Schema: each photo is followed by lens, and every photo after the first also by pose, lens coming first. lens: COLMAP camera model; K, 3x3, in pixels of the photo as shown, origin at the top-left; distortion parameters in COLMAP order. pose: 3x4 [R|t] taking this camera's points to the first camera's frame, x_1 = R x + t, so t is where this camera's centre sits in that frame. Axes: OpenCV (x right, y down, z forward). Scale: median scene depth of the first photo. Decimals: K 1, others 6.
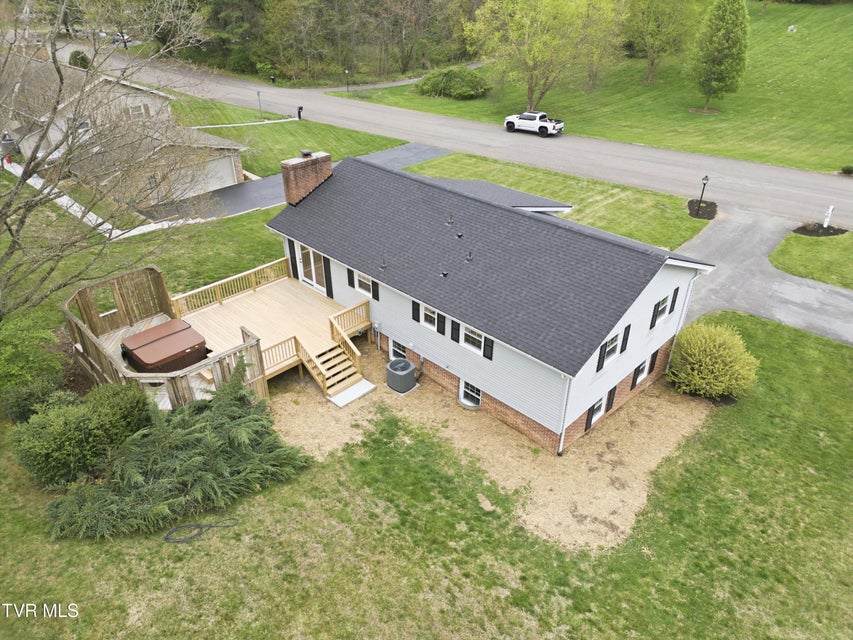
lens RADIAL K [[590.7, 0, 424.0], [0, 590.7, 318.3], [0, 0, 1]] dist [0.042895, -0.026827]
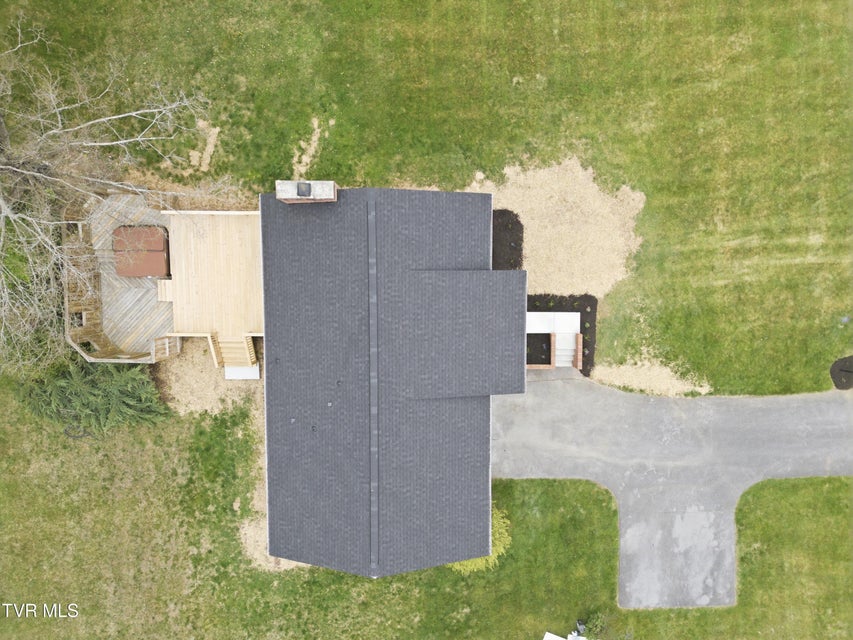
lens RADIAL K [[590.7, 0, 429.5], [0, 590.7, 321.6], [0, 0, 1]] dist [0.042895, -0.026827]
pose [[0.704030, 0.708726, 0.045261, 0.038012], [-0.364180, 0.305583, 0.879768, -1.322574], [0.609684, -0.635867, 0.473244, 0.738432]]
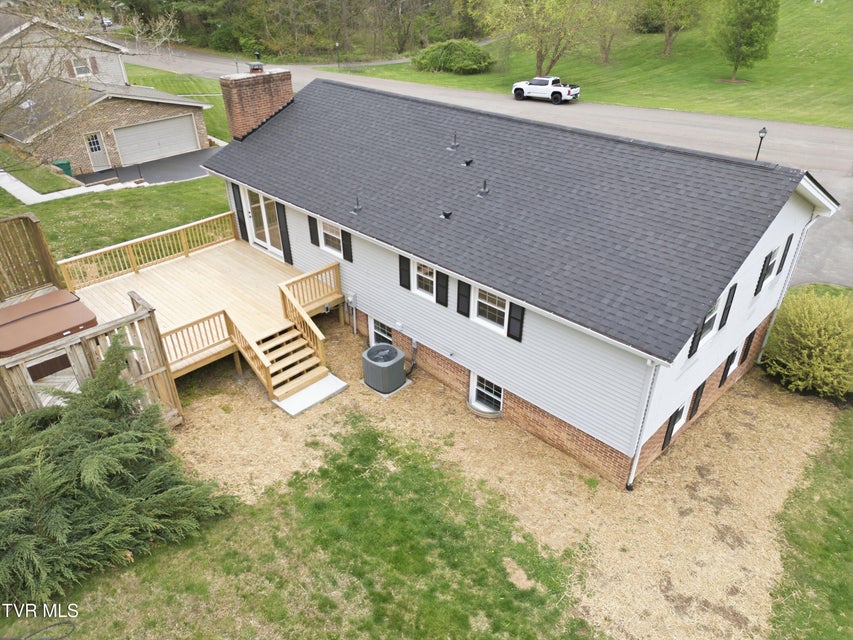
lens RADIAL K [[590.7, 0, 426.3], [0, 590.7, 320.4], [0, 0, 1]] dist [0.042895, -0.026827]
pose [[0.999973, -0.007273, 0.001440, 0.010244], [0.007275, 0.999973, -0.001428, 0.046023], [-0.001429, 0.001438, 0.999998, 0.339588]]
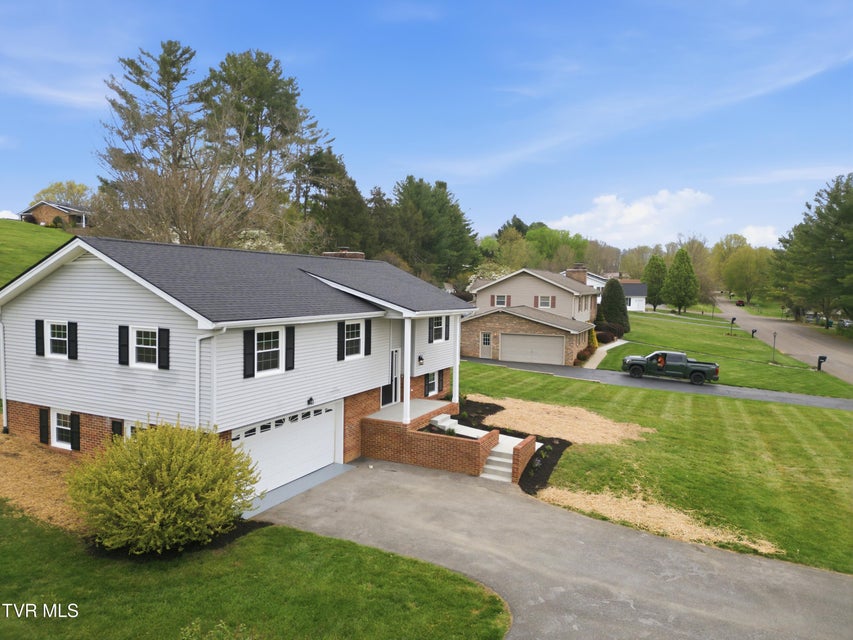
lens RADIAL K [[590.7, 0, 427.6], [0, 590.7, 318.1], [0, 0, 1]] dist [0.042895, -0.026827]
pose [[0.304603, 0.061404, -0.950498, 1.248196], [-0.514812, 0.850210, -0.110055, -0.151714], [0.801365, 0.522851, 0.290588, 1.096258]]
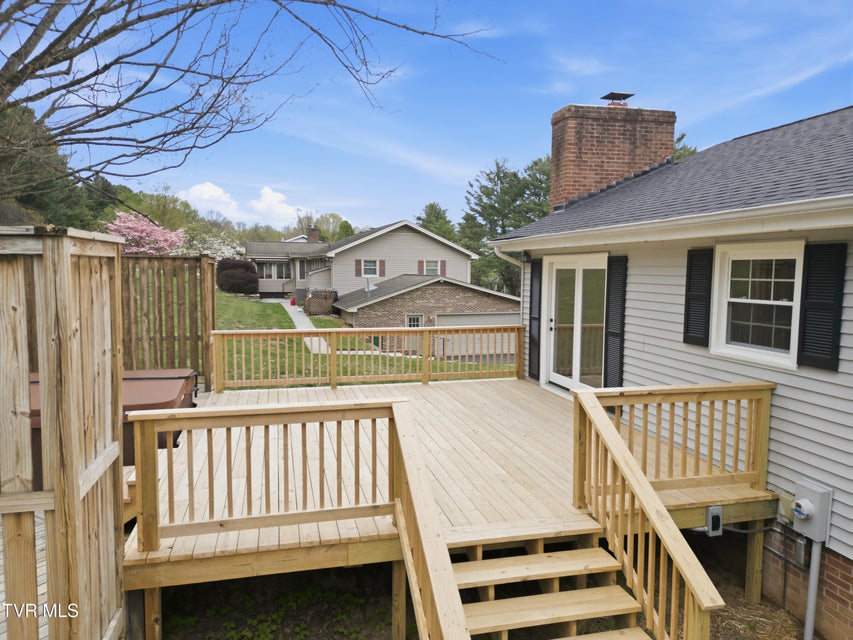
lens RADIAL K [[590.7, 0, 427.9], [0, 590.7, 324.9], [0, 0, 1]] dist [0.042895, -0.026827]
pose [[0.853567, 0.059075, -0.517622, -0.102703], [-0.284391, 0.885297, -0.367929, 0.082440], [0.436514, 0.461259, 0.772461, 0.864052]]
